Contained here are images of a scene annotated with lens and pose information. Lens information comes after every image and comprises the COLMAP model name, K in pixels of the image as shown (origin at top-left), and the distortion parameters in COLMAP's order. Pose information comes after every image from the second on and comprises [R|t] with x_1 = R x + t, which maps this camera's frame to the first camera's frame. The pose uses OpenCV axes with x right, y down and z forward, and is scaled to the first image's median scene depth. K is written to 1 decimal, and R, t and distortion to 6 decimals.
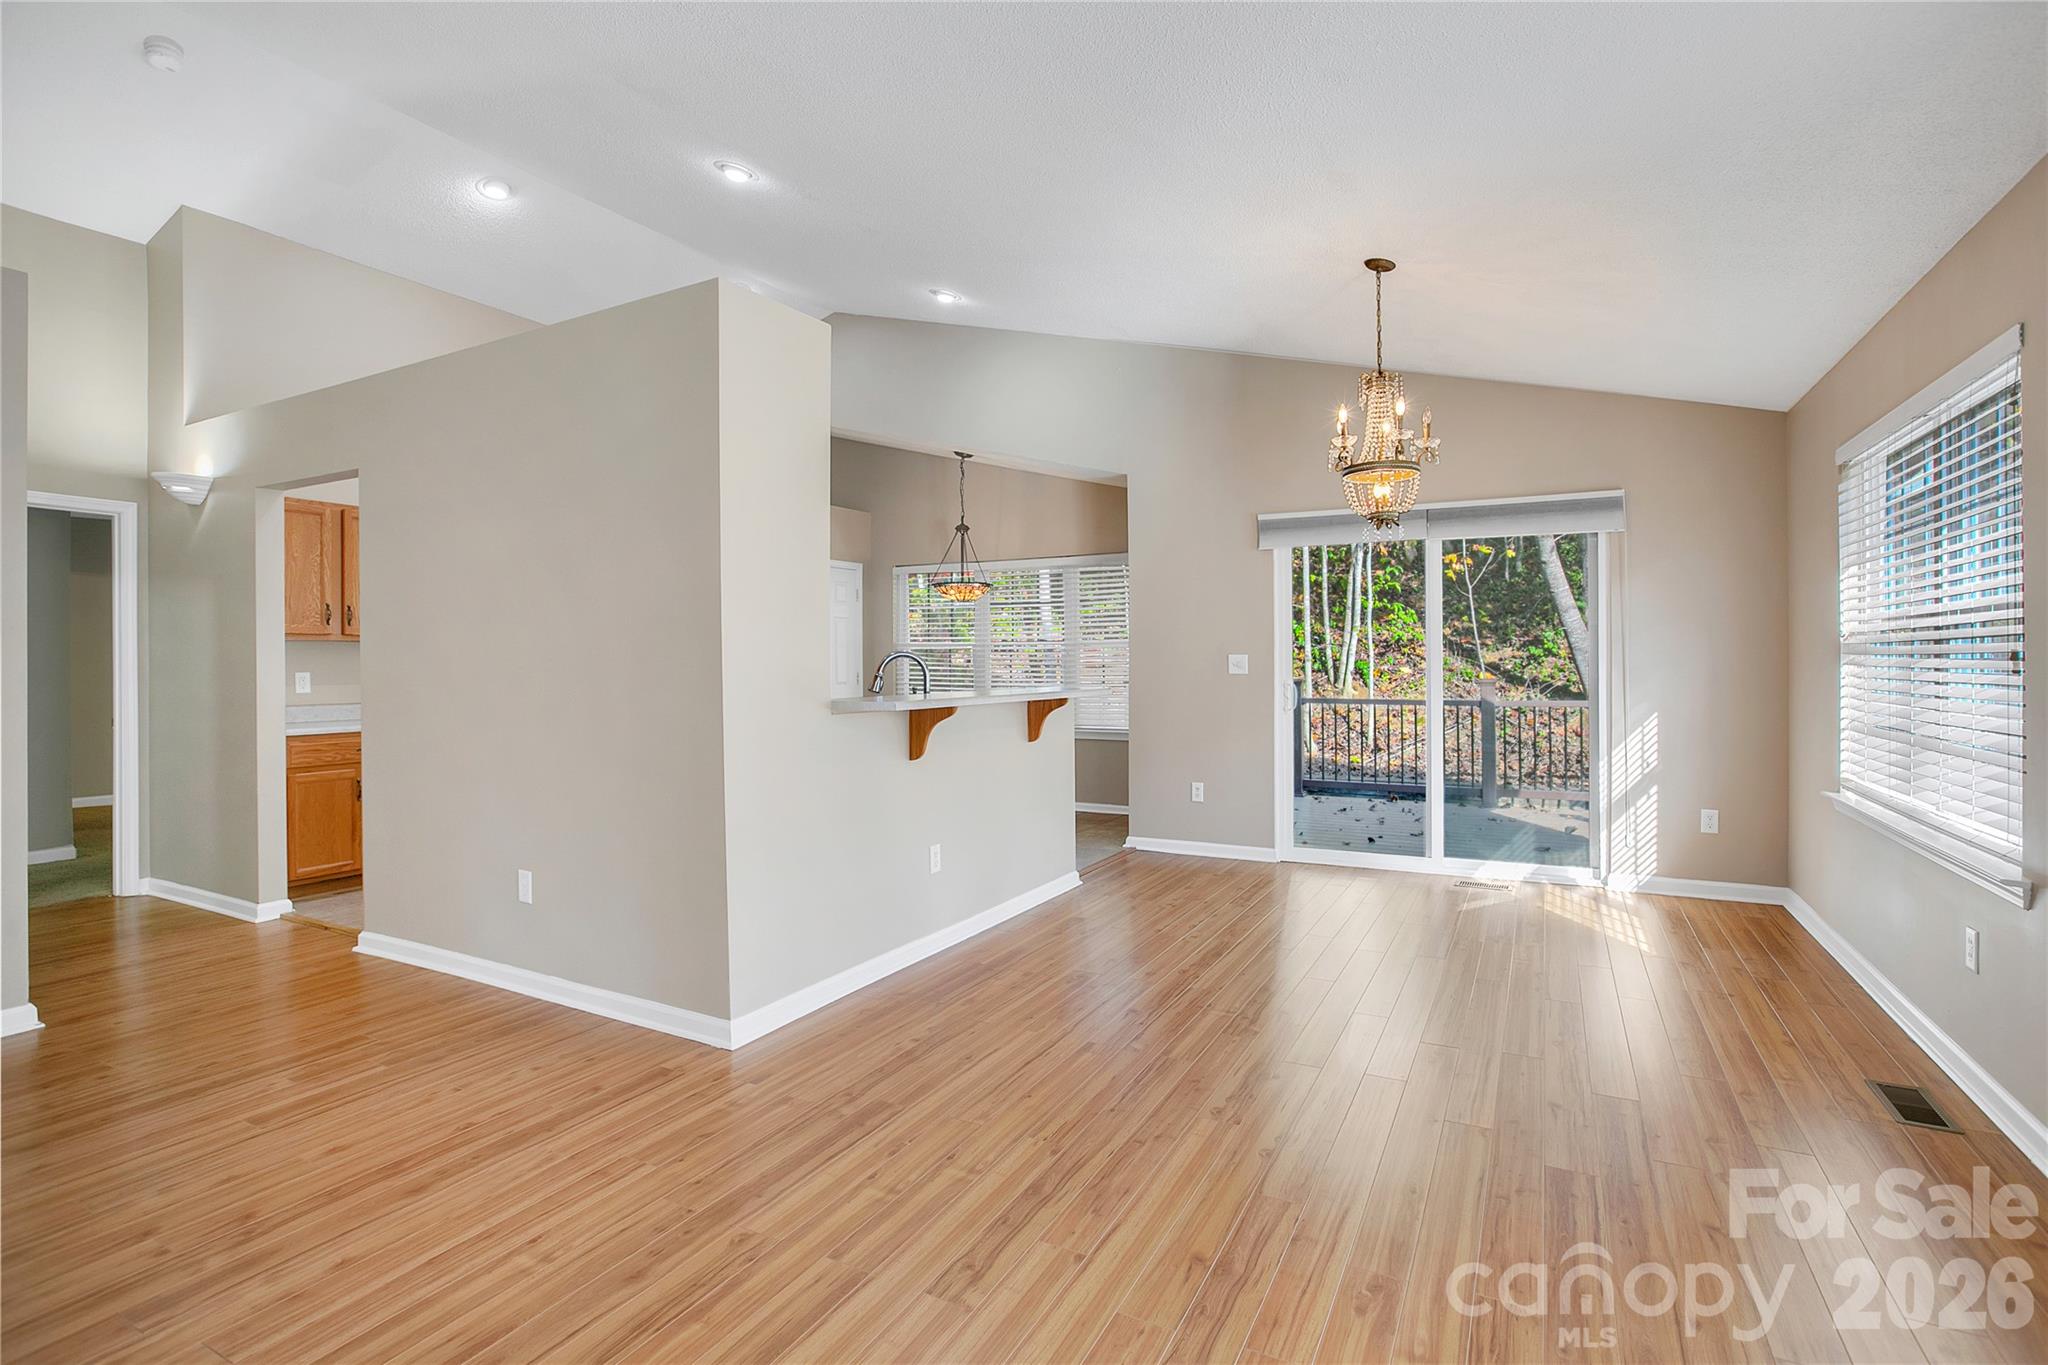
lens RADIAL K [[979.4, 0, 1030.2], [0, 979.4, 659.3], [0, 0, 1]] dist [-0.012605, -0.000194]
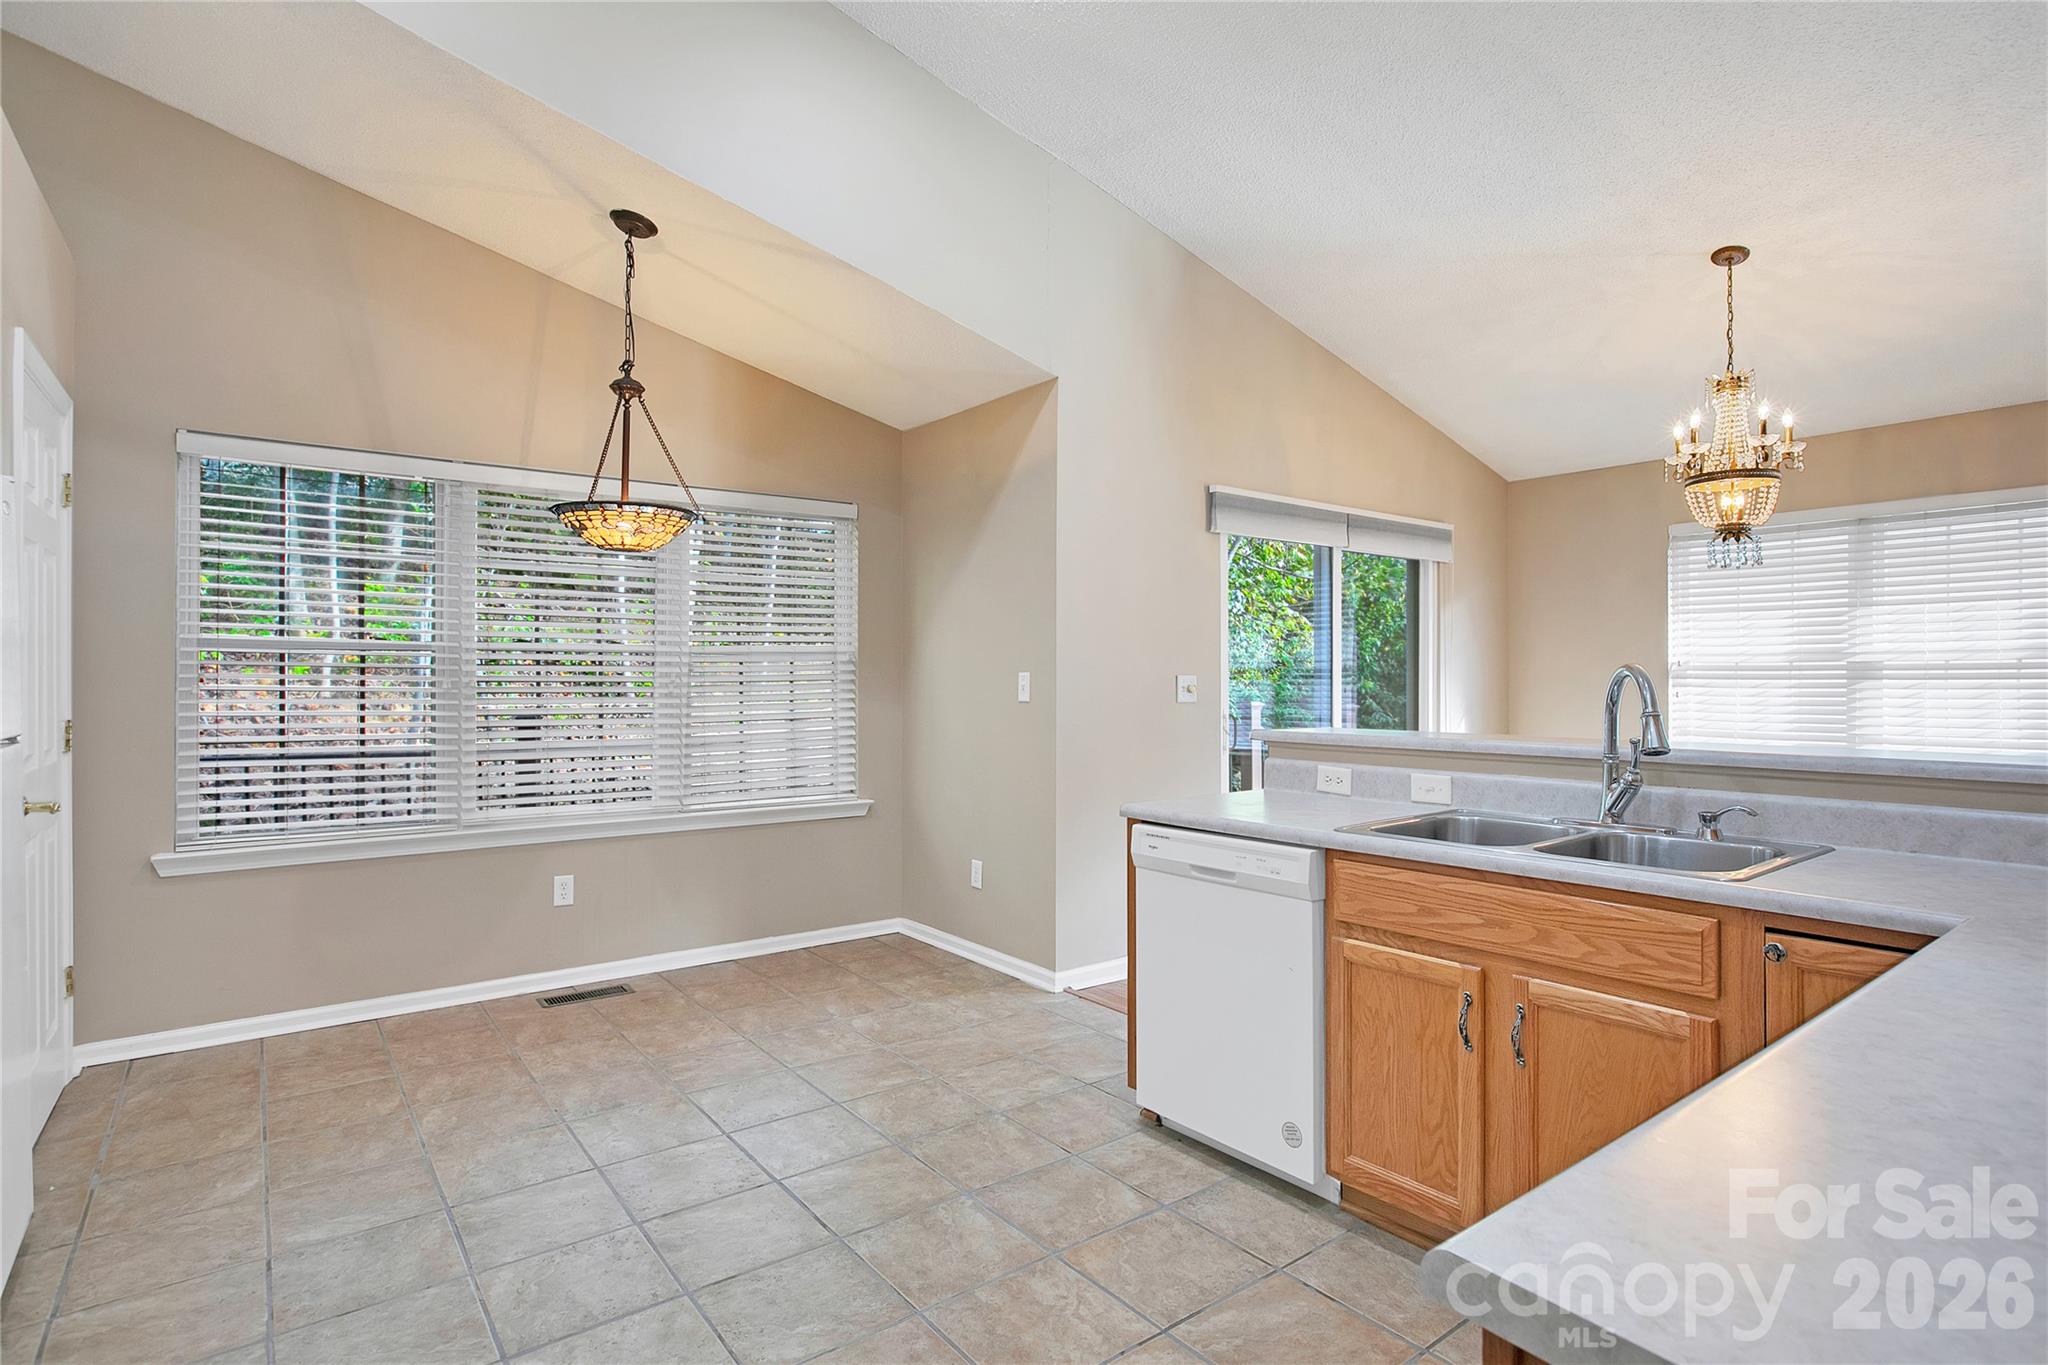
lens RADIAL K [[1047.1, 0, 1043.2], [0, 1047.1, 676.3], [0, 0, 1]] dist [-0.003871, 0.000291]
pose [[0.404078, 0.003722, 0.914717, -0.993581], [0.000203, 0.999991, -0.004158, -0.001191], [-0.914724, 0.001866, 0.404074, 1.474399]]
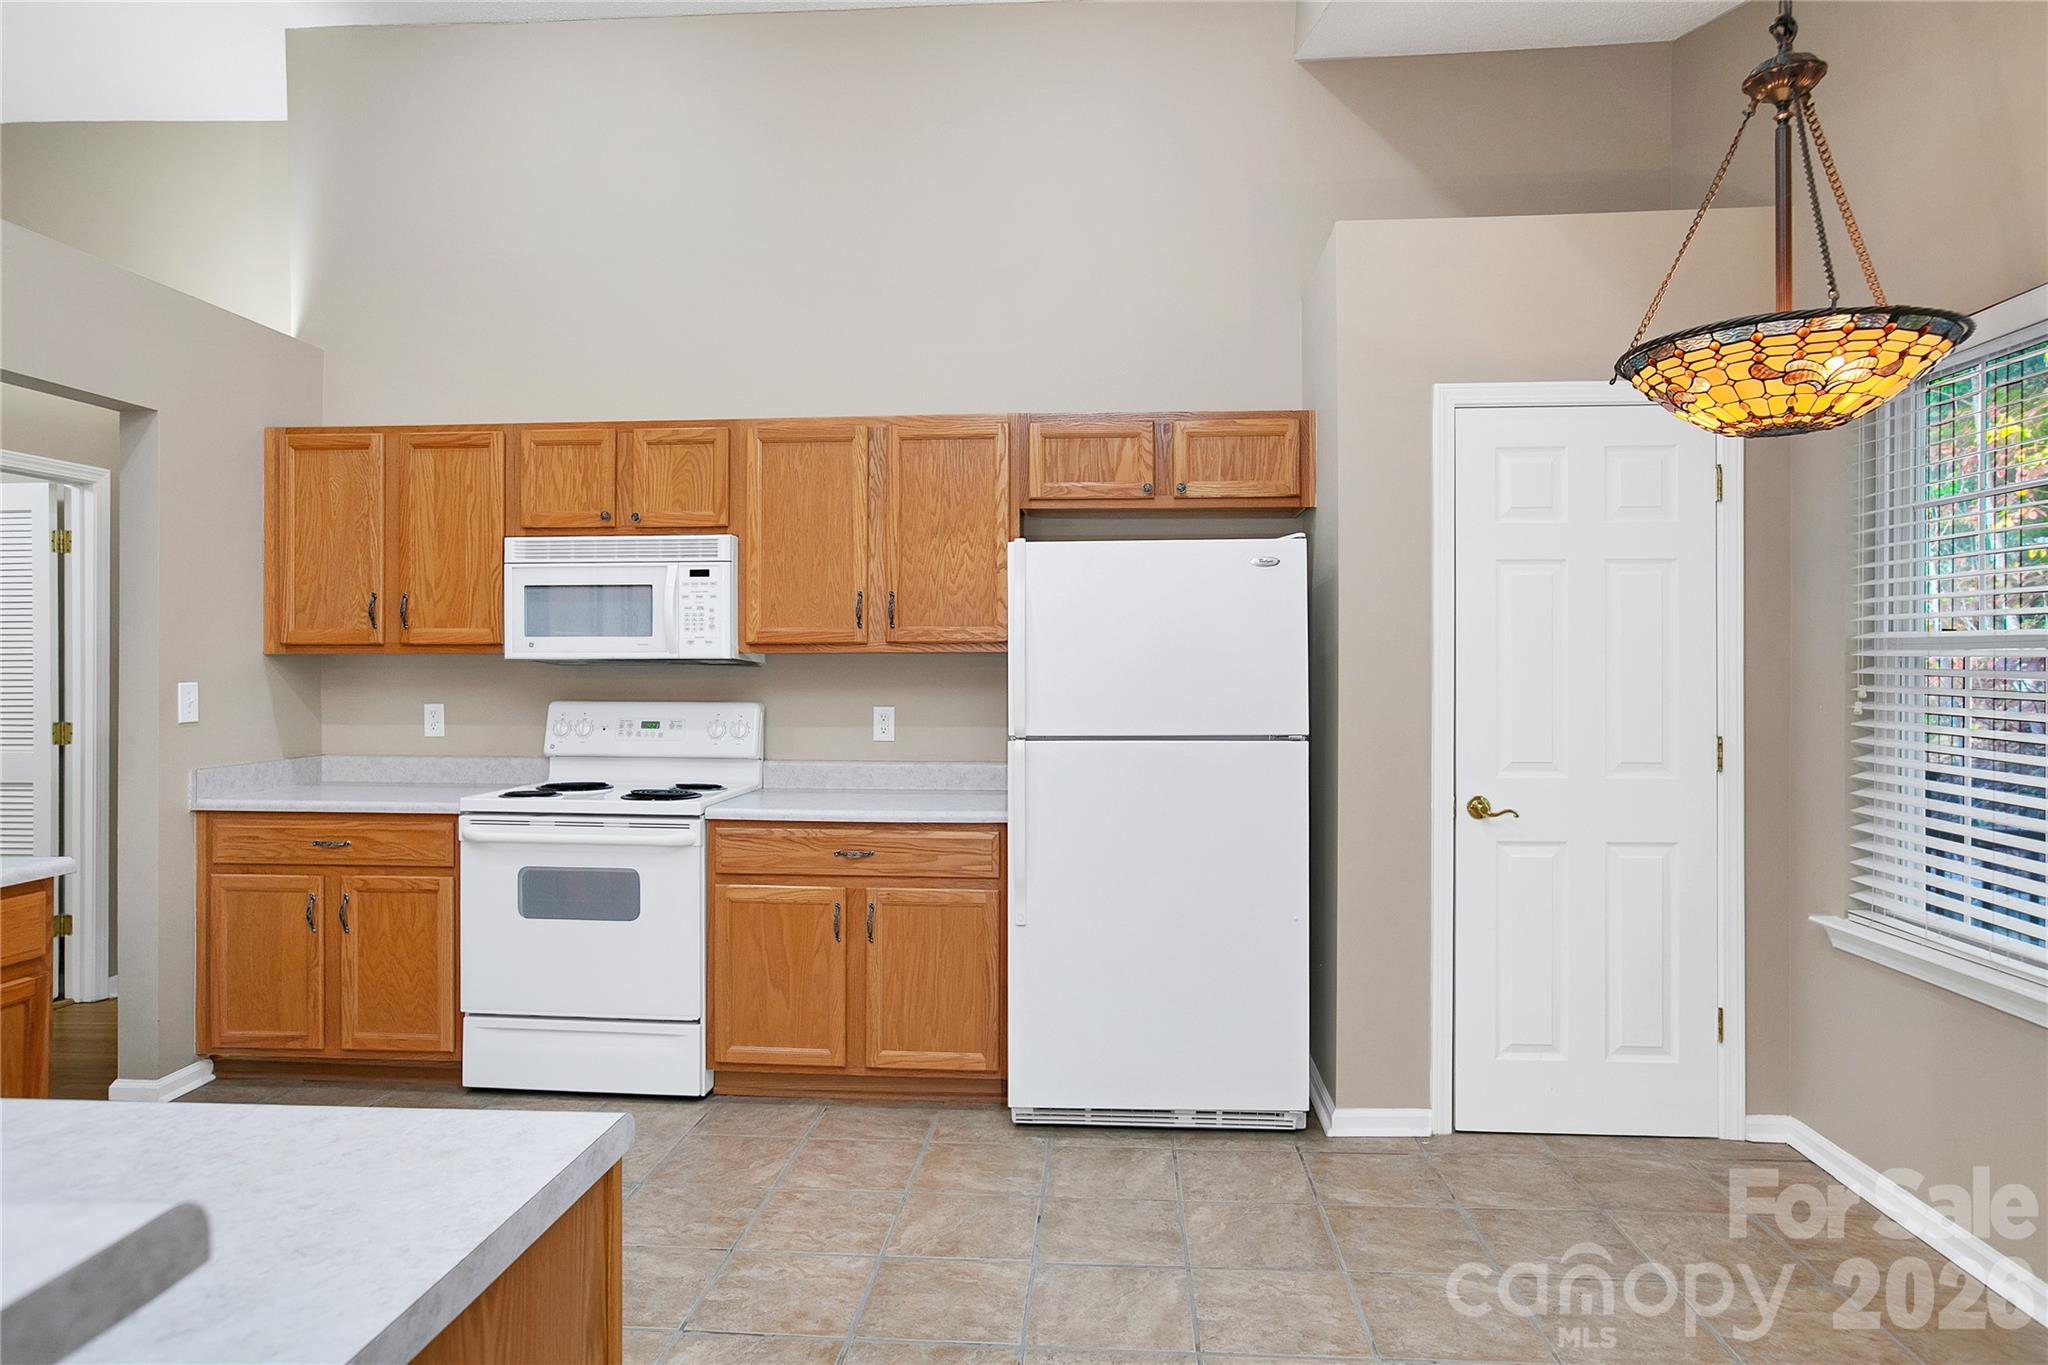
lens RADIAL K [[1225.4, 0, 1013.8], [0, 1225.4, 682.9], [0, 0, 1]] dist [-0.003448, 0.002016]
pose [[0.408240, 0.018575, -0.912686, 0.233720], [-0.001700, 0.999807, 0.019587, -0.028341], [0.912873, -0.006444, 0.408193, 1.738388]]
